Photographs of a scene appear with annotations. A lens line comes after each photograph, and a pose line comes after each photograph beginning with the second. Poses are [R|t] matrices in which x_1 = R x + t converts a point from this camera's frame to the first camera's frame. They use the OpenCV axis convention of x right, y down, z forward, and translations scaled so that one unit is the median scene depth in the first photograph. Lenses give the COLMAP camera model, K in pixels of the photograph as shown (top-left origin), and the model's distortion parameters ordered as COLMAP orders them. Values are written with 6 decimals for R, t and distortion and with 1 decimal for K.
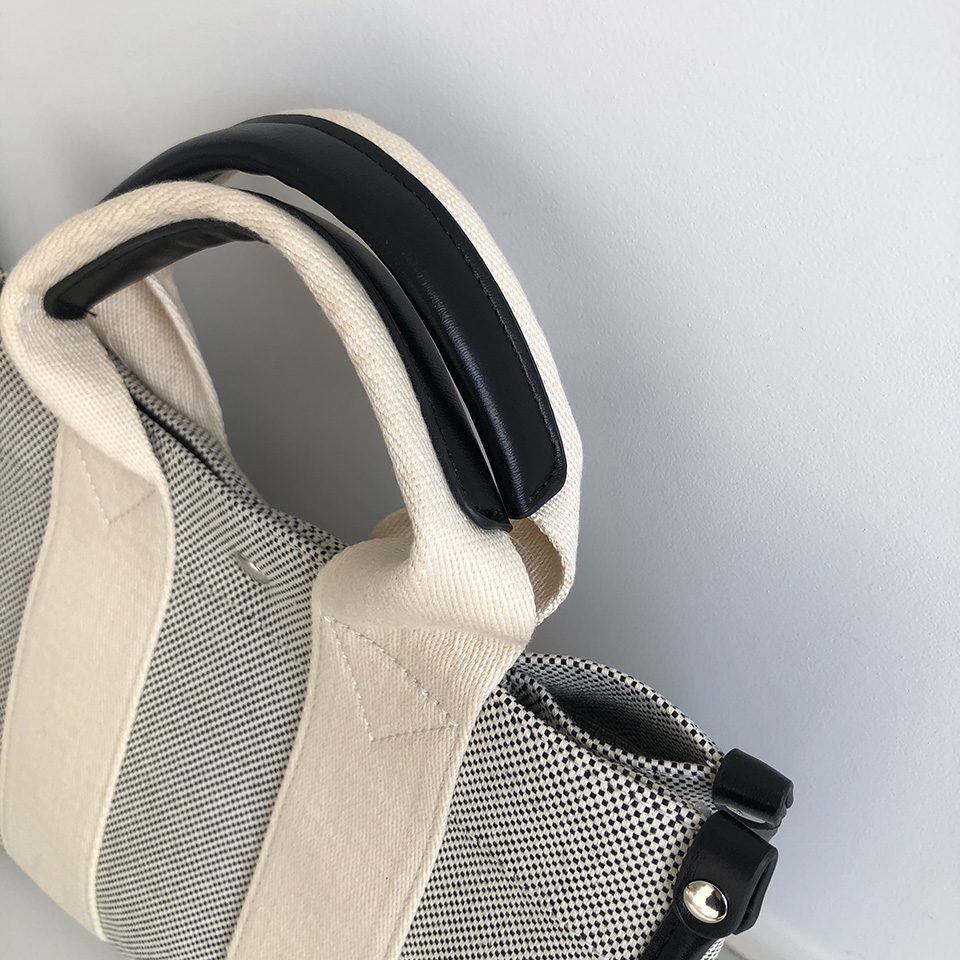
lens RADIAL K [[1088.3, 0, 470.1], [0, 1088.3, 511.2], [0, 0, 1]] dist [0.024989, -0.032598]
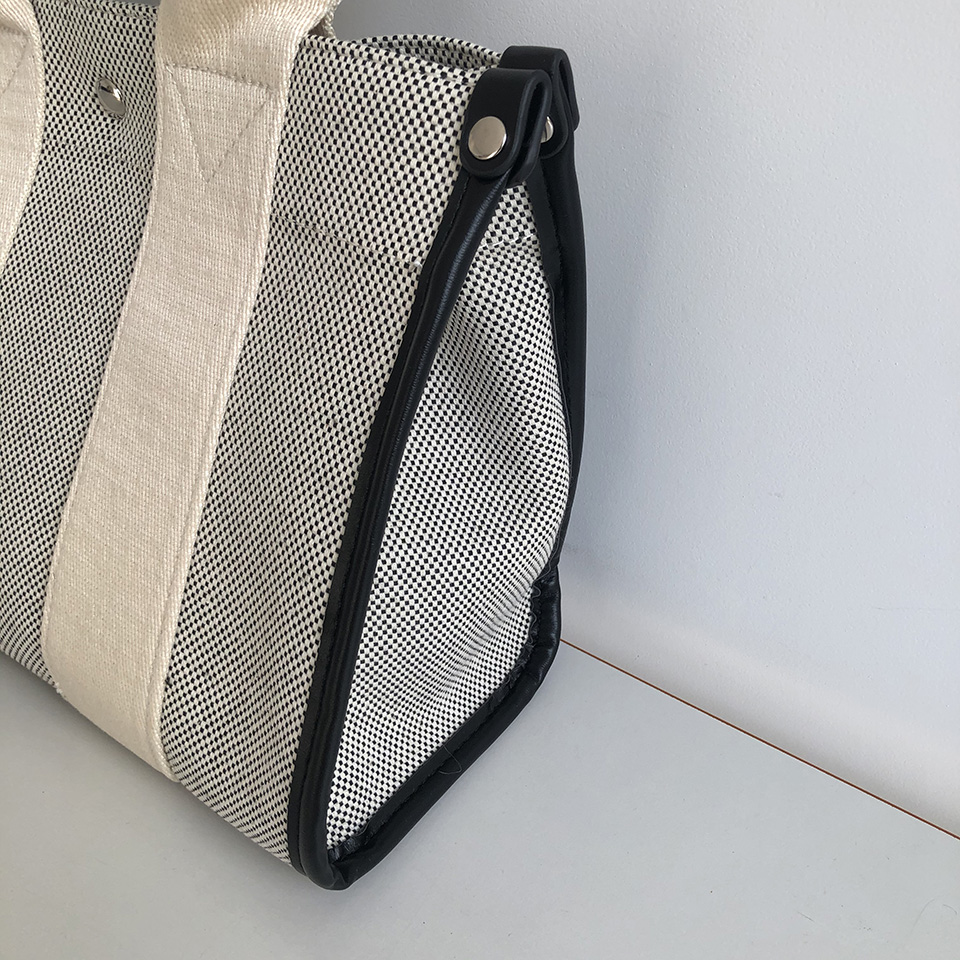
lens RADIAL K [[1088.3, 0, 470.1], [0, 1088.3, 511.2], [0, 0, 1]] dist [0.024989, -0.032598]
pose [[0.999618, 0.005657, 0.027058, 0.165970], [0.001960, 0.961872, -0.273493, 0.958249], [-0.027574, 0.273442, 0.961493, 0.075539]]
